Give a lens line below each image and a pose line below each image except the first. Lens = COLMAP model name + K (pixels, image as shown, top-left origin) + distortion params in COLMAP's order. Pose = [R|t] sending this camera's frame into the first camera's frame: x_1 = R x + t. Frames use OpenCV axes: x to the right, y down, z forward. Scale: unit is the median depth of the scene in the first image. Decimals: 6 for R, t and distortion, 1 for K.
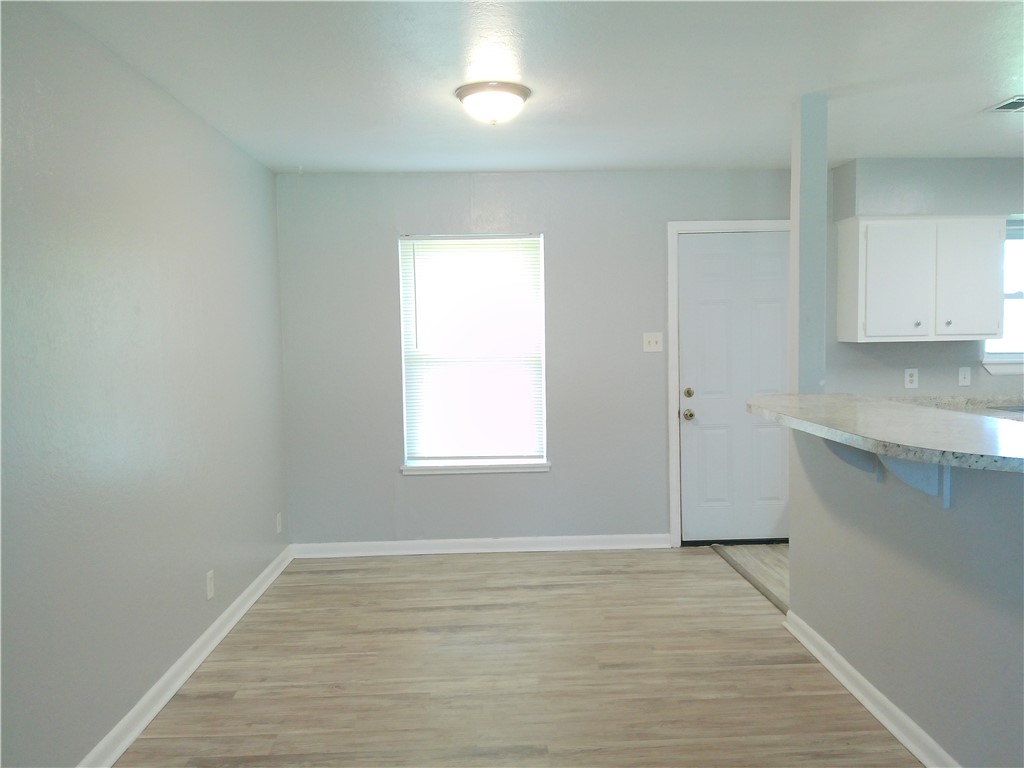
lens RADIAL K [[825.0, 0, 507.0], [0, 825.0, 381.3], [0, 0, 1]] dist [0.039530, -0.066014]
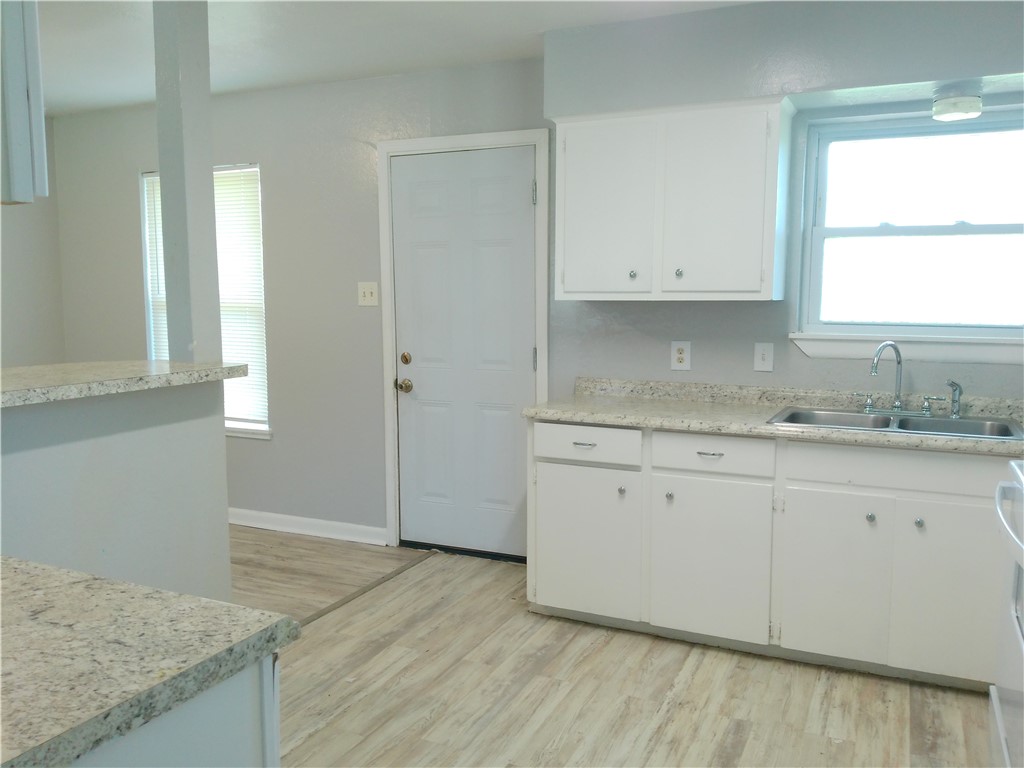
lens RADIAL K [[825.0, 0, 514.4], [0, 825.0, 387.2], [0, 0, 1]] dist [0.039530, -0.066014]
pose [[0.904481, 0.070103, -0.420713, 0.653165], [-0.045491, 0.996629, 0.068268, -0.017754], [0.424081, -0.042608, 0.904621, 0.320221]]
